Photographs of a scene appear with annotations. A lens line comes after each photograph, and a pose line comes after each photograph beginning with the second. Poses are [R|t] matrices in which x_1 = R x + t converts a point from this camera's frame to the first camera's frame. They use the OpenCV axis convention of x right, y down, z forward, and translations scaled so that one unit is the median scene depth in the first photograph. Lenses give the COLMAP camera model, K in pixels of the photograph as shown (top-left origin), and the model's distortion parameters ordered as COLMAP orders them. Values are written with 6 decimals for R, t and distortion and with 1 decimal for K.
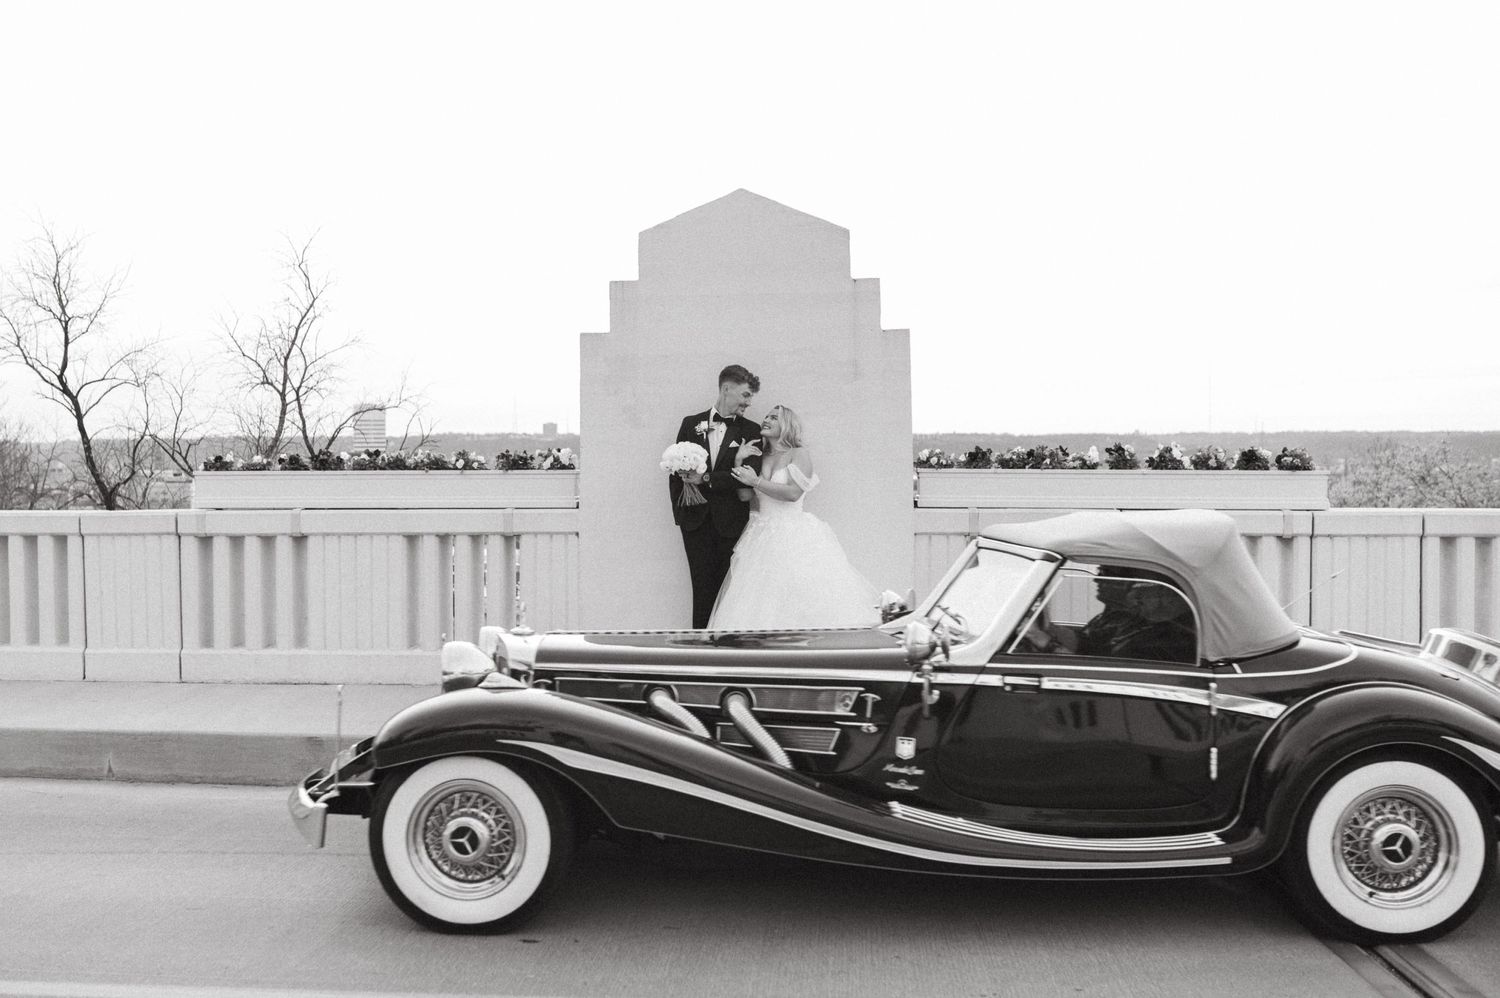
lens RADIAL K [[1561.6, 0, 687.2], [0, 1561.6, 497.1], [0, 0, 1]] dist [-0.009869, -0.006068]
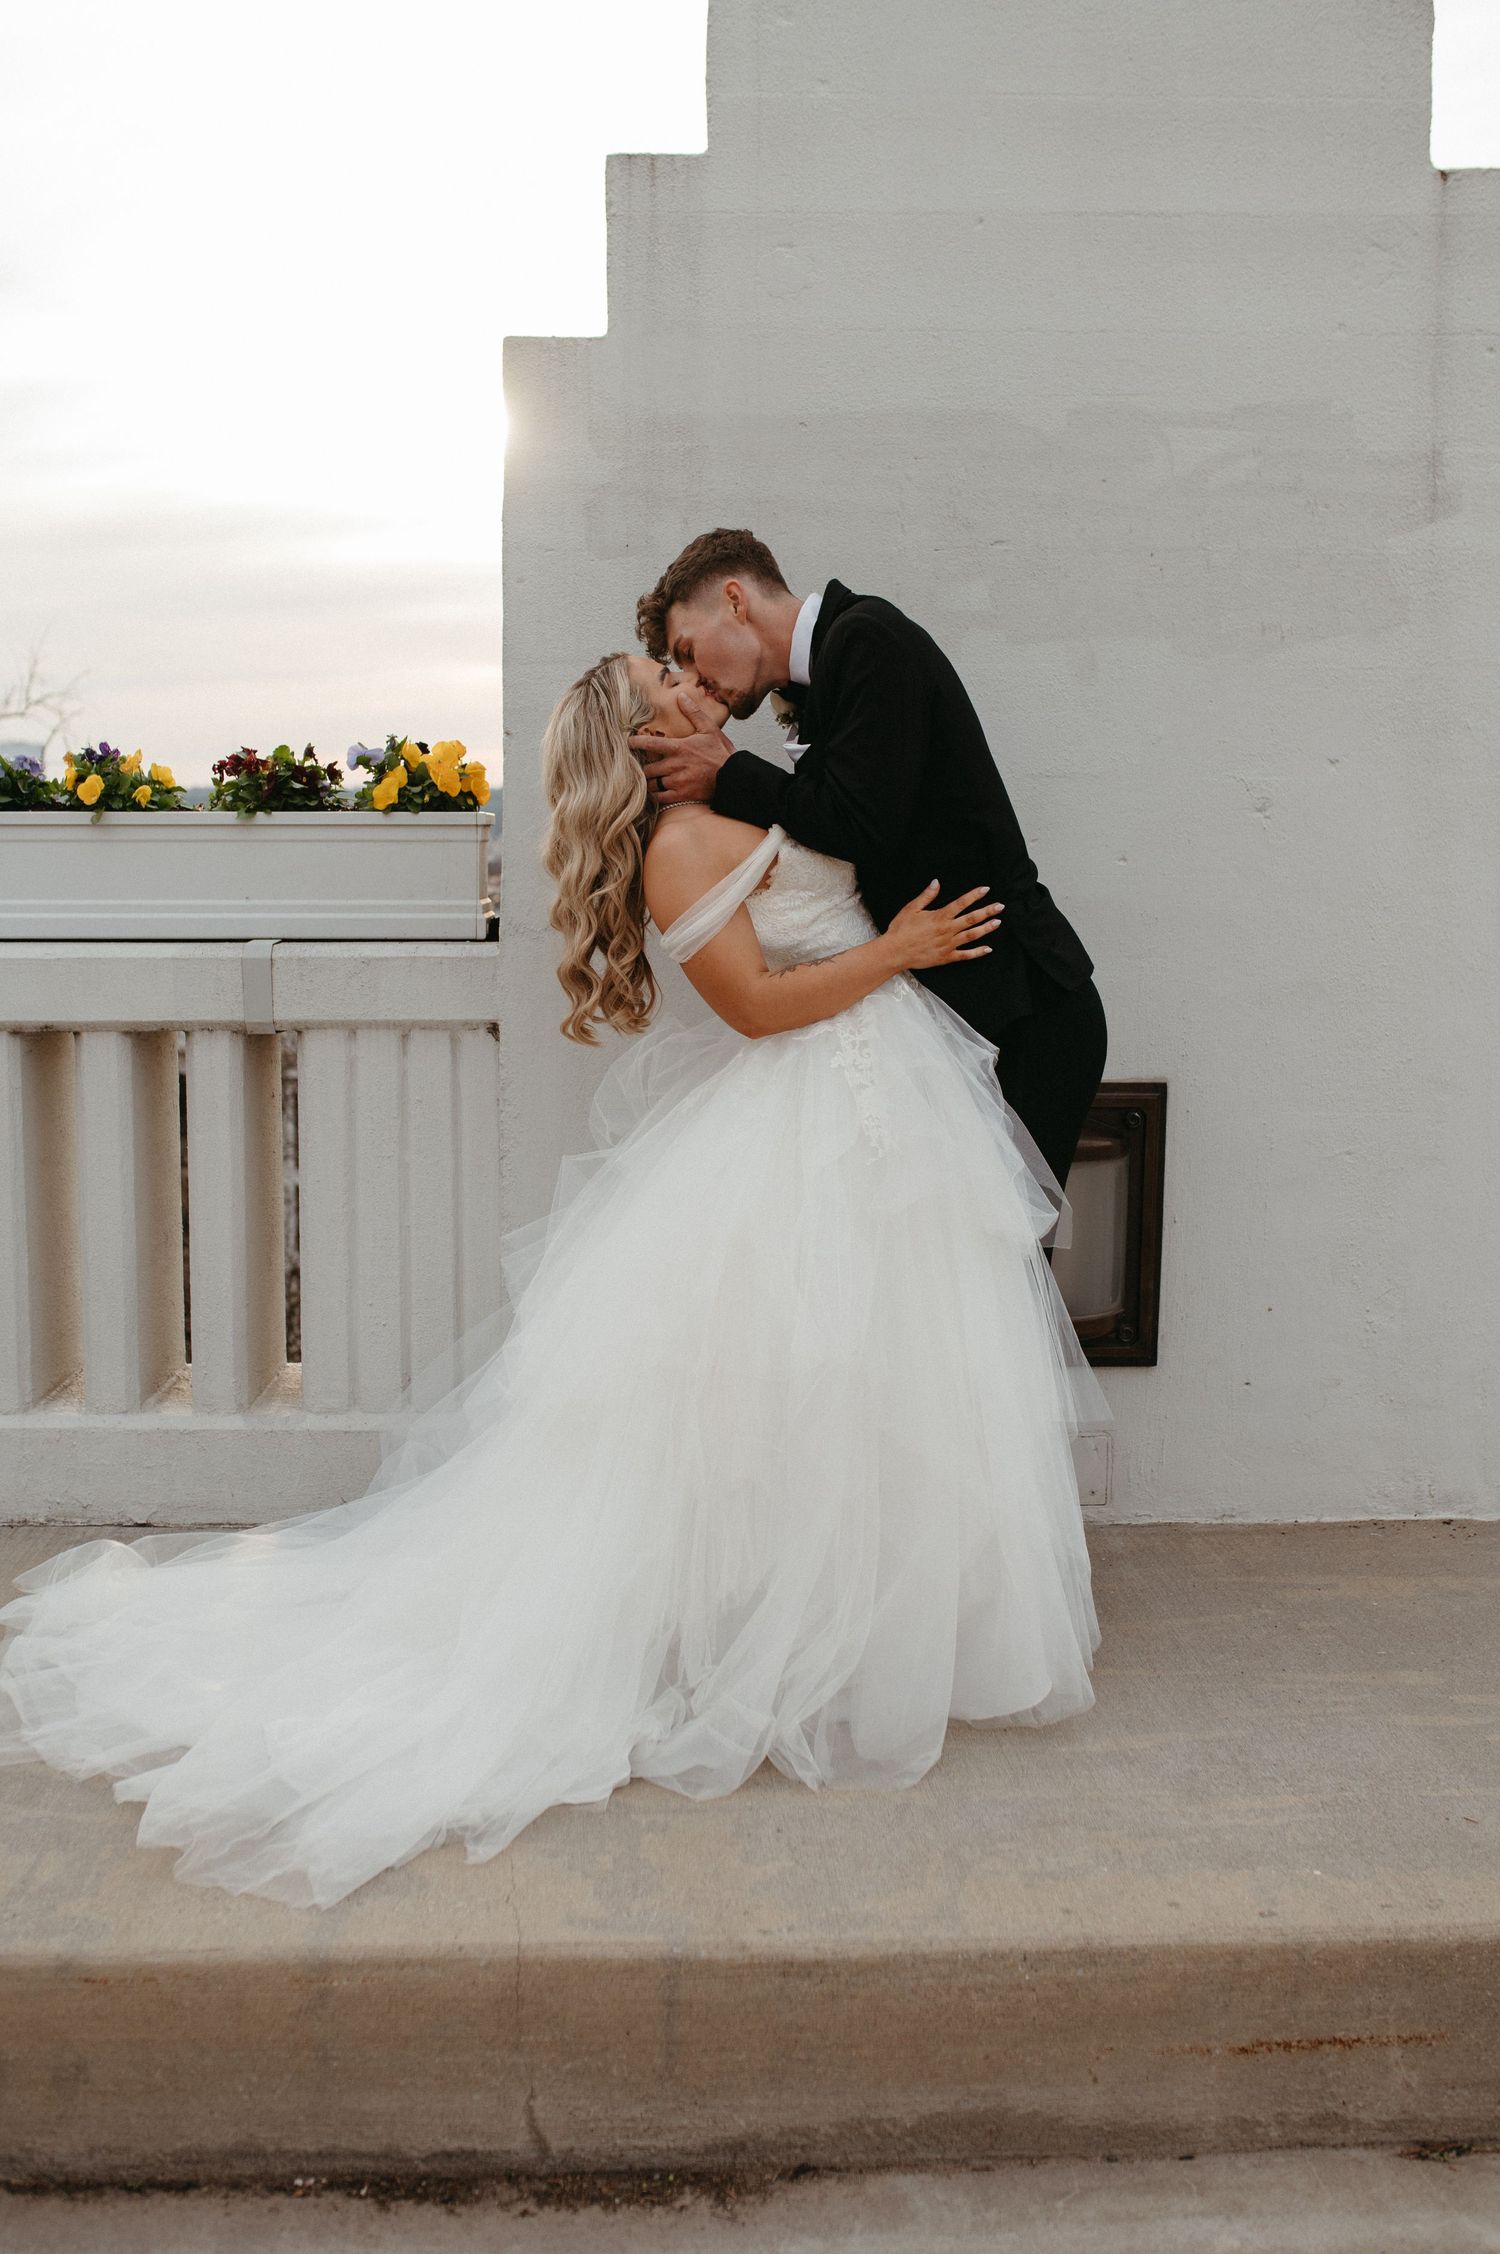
lens RADIAL K [[2259.9, 0, 742.2], [0, 2259.9, 1093.2], [0, 0, 1]] dist [-0.074113, 0.126040]
pose [[0.993975, -0.004967, 0.109492, -0.068962], [-0.005389, 0.995550, 0.094077, -0.004663], [-0.109472, -0.094100, 0.989526, 0.555300]]
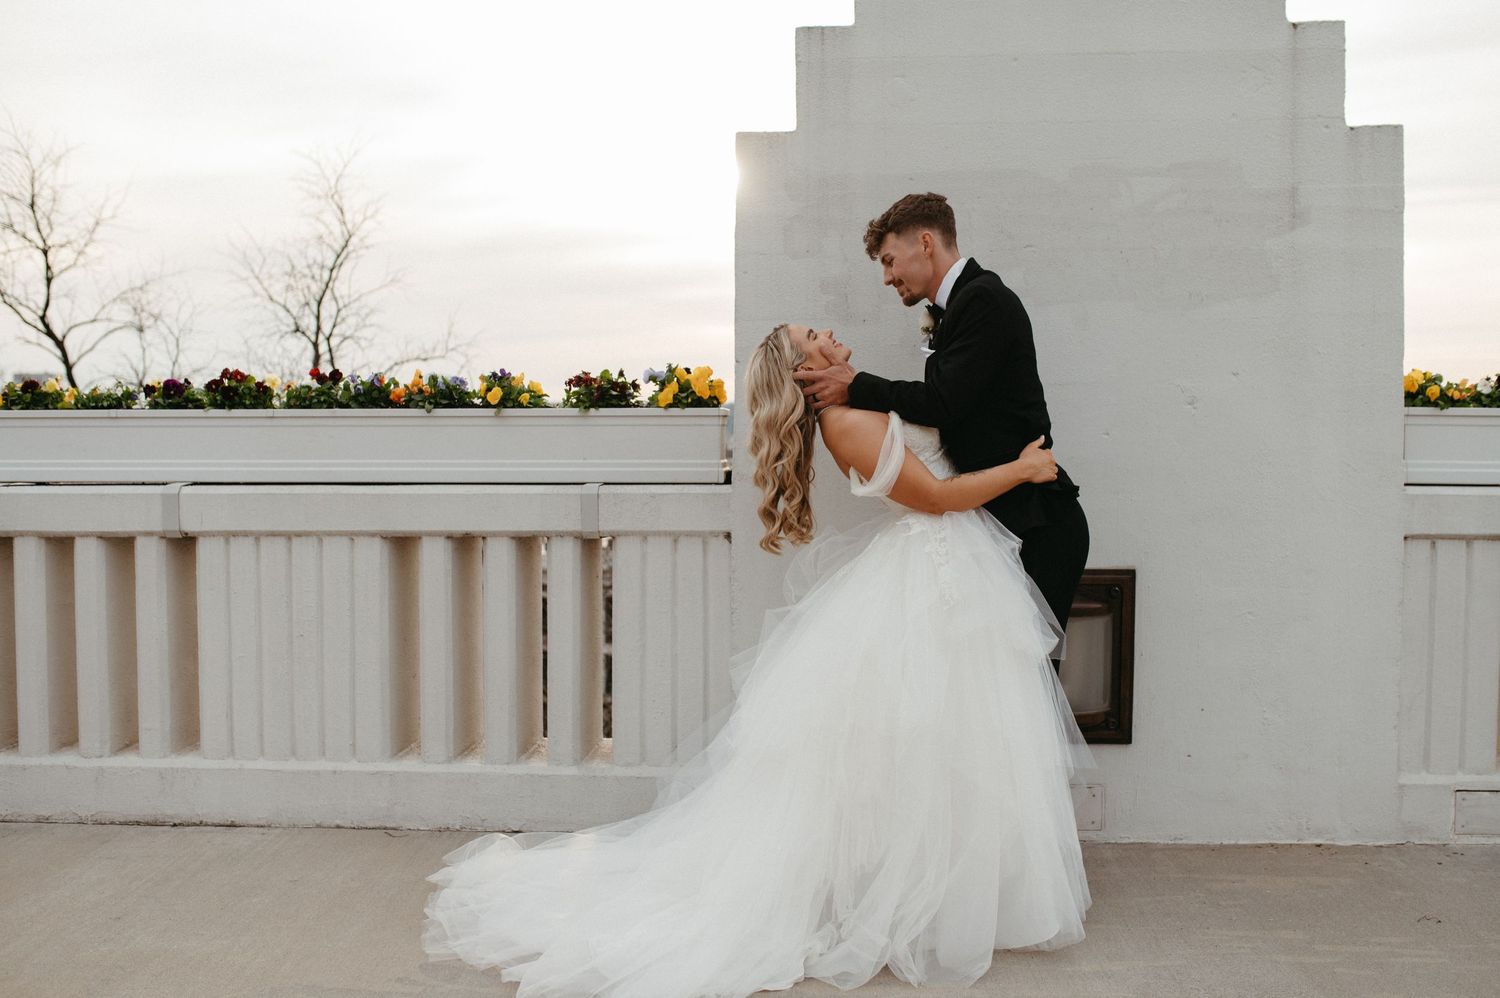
lens RADIAL K [[1456.9, 0, 766.4], [0, 1456.9, 487.9], [0, 0, 1]] dist [-0.058475, 0.079462]
pose [[0.999730, 0.002034, 0.023134, -0.067445], [-0.002467, 0.999822, 0.018713, -0.000402], [-0.023092, -0.018765, 0.999557, 0.521140]]
